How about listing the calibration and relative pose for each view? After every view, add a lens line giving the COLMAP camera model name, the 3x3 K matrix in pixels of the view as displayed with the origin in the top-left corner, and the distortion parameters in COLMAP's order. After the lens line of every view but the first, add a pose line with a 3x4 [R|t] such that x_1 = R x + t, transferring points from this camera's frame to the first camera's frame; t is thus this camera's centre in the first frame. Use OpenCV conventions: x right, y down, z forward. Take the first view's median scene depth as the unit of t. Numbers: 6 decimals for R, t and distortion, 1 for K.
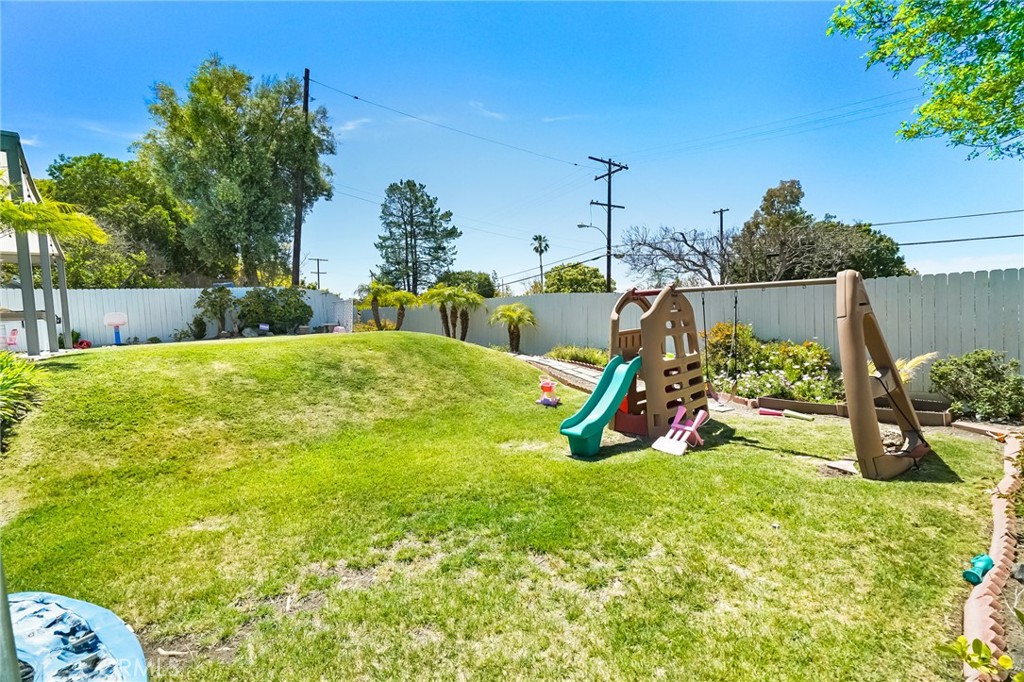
lens RADIAL K [[465.3, 0, 508.8], [0, 465.3, 336.3], [0, 0, 1]] dist [0.000127, 0.001321]
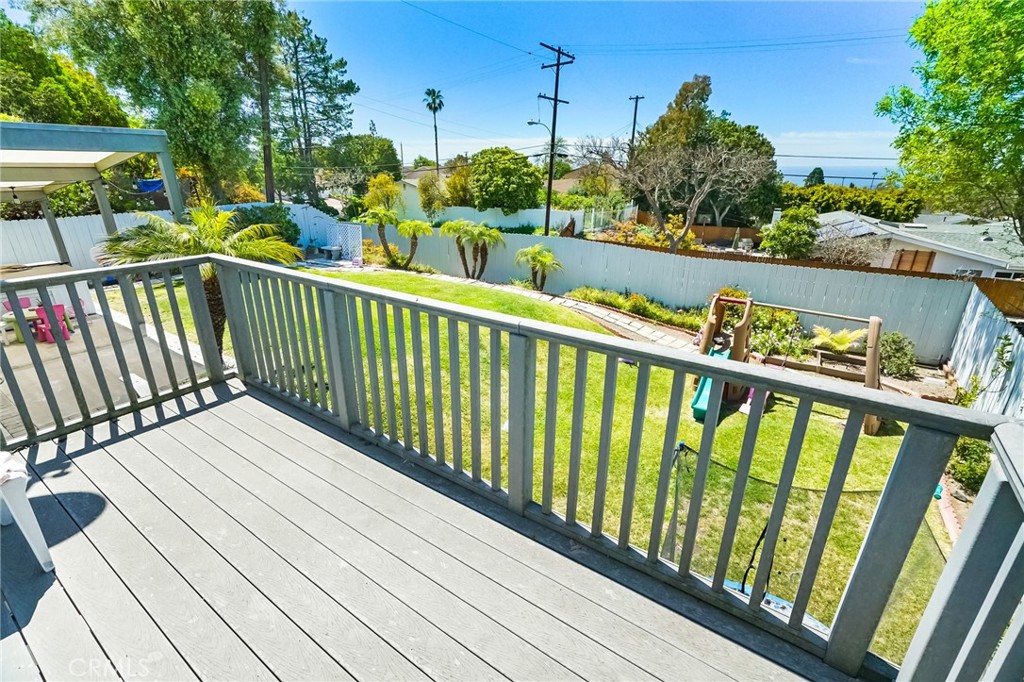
lens RADIAL K [[465.3, 0, 507.1], [0, 465.3, 339.7], [0, 0, 1]] dist [0.000127, 0.001321]
pose [[0.965517, -0.040060, 0.257240, -0.116677], [-0.038721, 0.955002, 0.294059, -0.058836], [-0.257445, -0.293880, 0.920520, -0.027835]]
